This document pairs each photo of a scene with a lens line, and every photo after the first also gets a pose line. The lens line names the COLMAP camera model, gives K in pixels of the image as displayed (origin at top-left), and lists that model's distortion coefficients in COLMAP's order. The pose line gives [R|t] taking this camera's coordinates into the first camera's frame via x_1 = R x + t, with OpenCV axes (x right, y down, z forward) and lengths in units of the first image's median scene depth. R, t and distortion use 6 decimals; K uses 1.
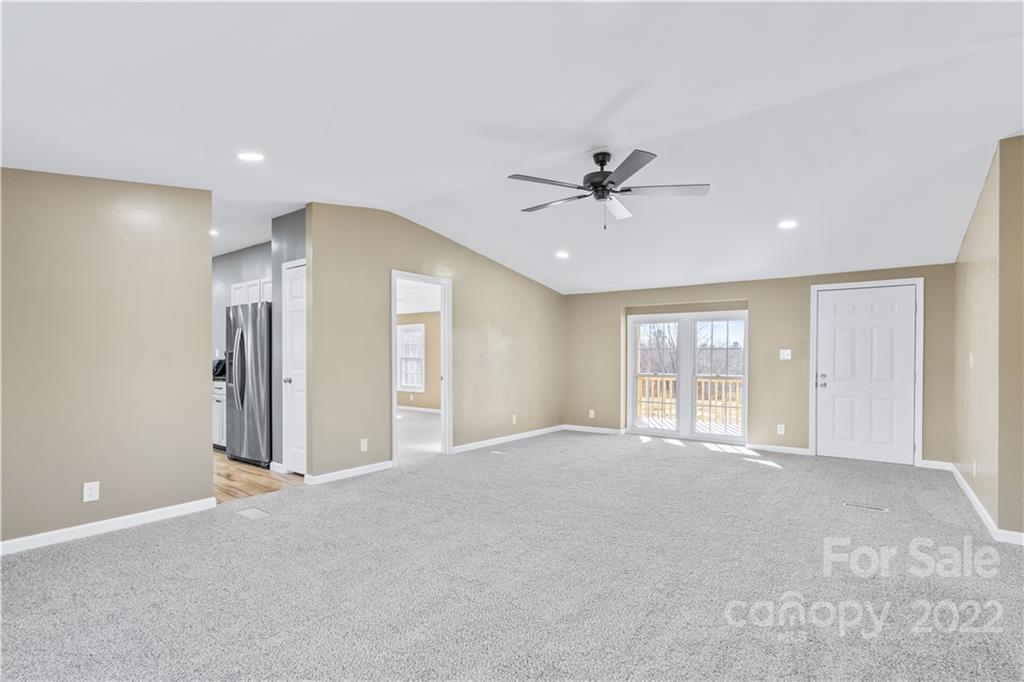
lens RADIAL K [[477.9, 0, 512.0], [0, 477.9, 341.0], [0, 0, 1]] dist [-0.001154, -0.000045]
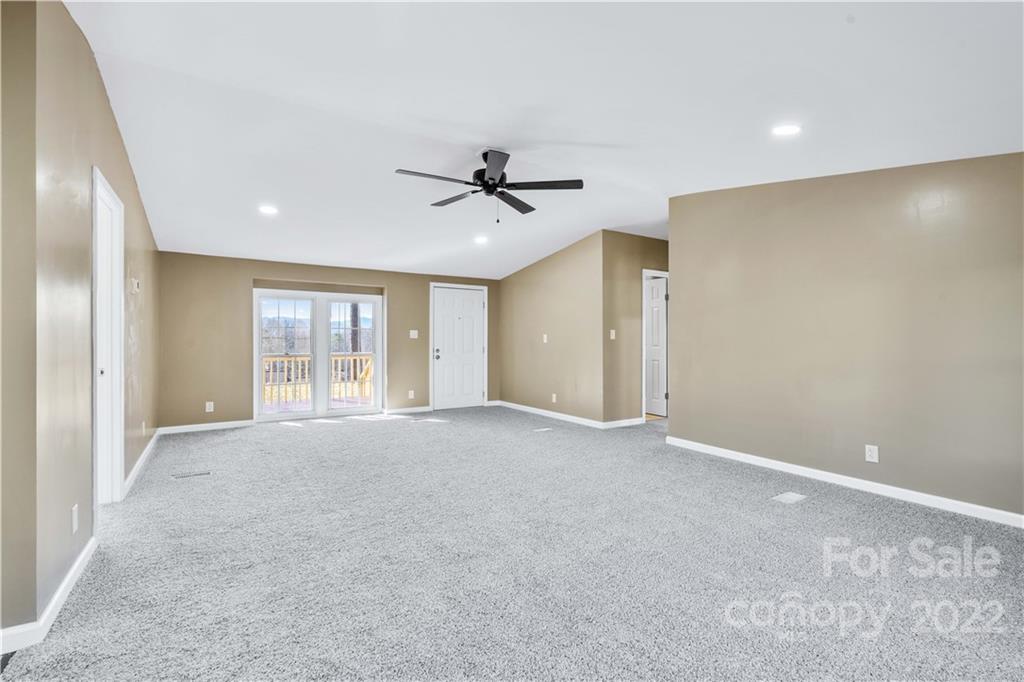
lens RADIAL K [[458.2, 0, 525.3], [0, 458.2, 327.0], [0, 0, 1]] dist [-0.010889, 0.000109]
pose [[0.358608, 0.017754, 0.933319, -0.452281], [-0.035358, 0.999360, -0.005424, 0.004664], [-0.932818, -0.031055, 0.359006, 0.295744]]
